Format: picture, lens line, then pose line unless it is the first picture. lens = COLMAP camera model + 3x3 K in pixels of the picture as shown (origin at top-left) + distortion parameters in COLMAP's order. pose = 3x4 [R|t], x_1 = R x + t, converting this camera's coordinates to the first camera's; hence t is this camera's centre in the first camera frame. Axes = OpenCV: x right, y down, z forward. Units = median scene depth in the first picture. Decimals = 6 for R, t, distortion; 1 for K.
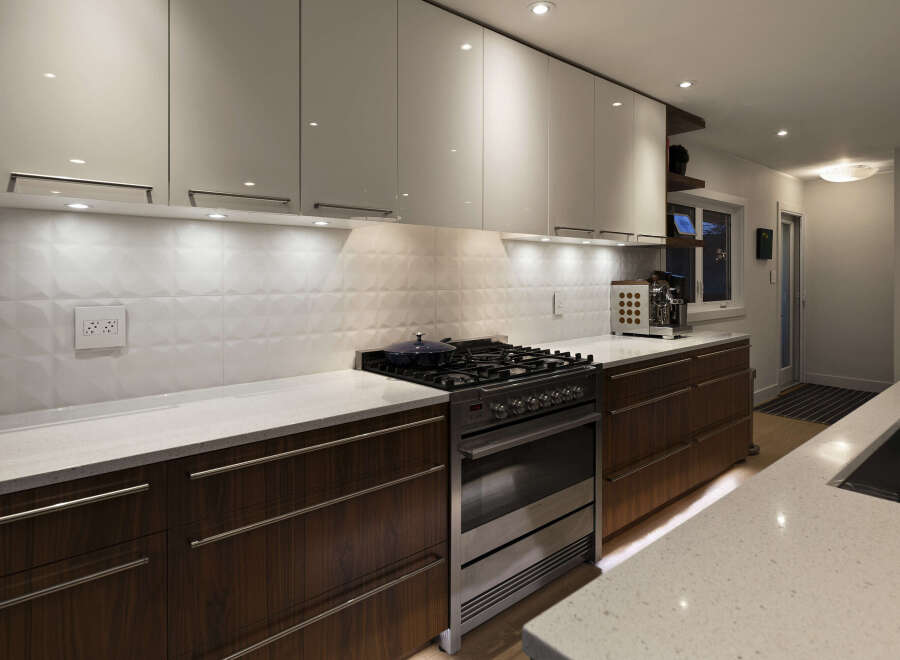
lens RADIAL K [[525.9, 0, 449.5], [0, 525.9, 284.3], [0, 0, 1]] dist [0.002908, 0.001810]
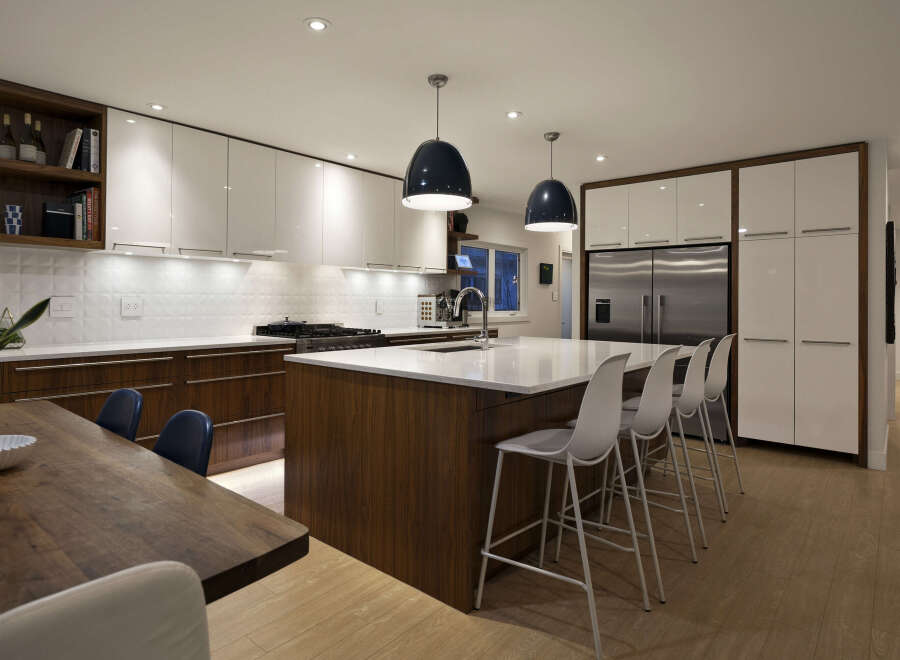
lens RADIAL K [[539.0, 0, 446.0], [0, 539.0, 298.2], [0, 0, 1]] dist [0.005602, 0.000909]
pose [[0.988988, 0.013403, 0.147391, 0.202758], [-0.010870, 0.999779, -0.017976, 0.047157], [-0.147599, 0.016176, 0.988915, -0.944311]]
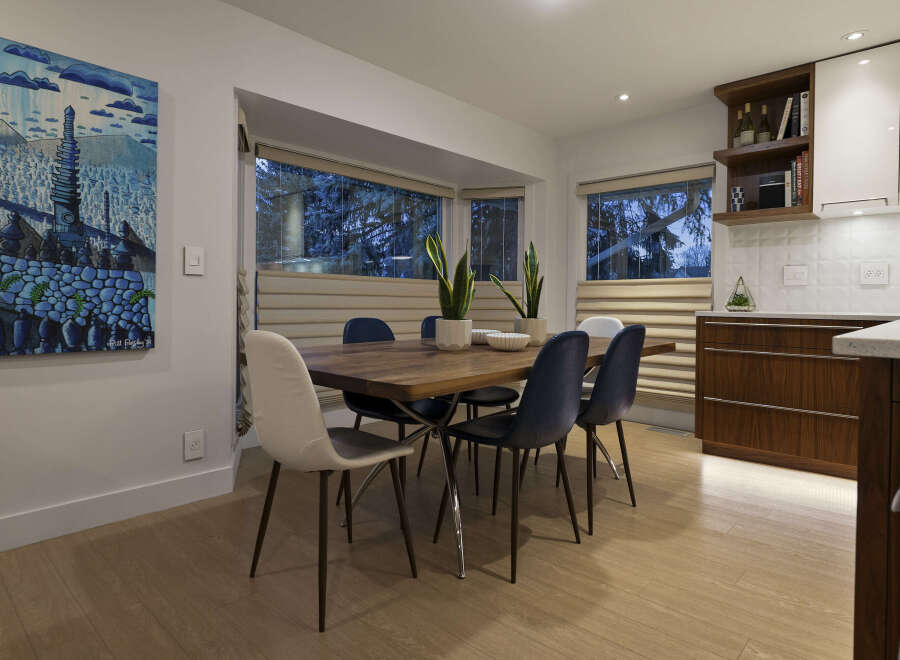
lens RADIAL K [[539.0, 0, 446.0], [0, 539.0, 298.2], [0, 0, 1]] dist [0.005602, 0.000909]
pose [[0.121270, 0.003095, -0.992615, 0.727297], [-0.021300, 0.999773, 0.000515, 0.132879], [0.992391, 0.021080, 0.121309, -0.516621]]
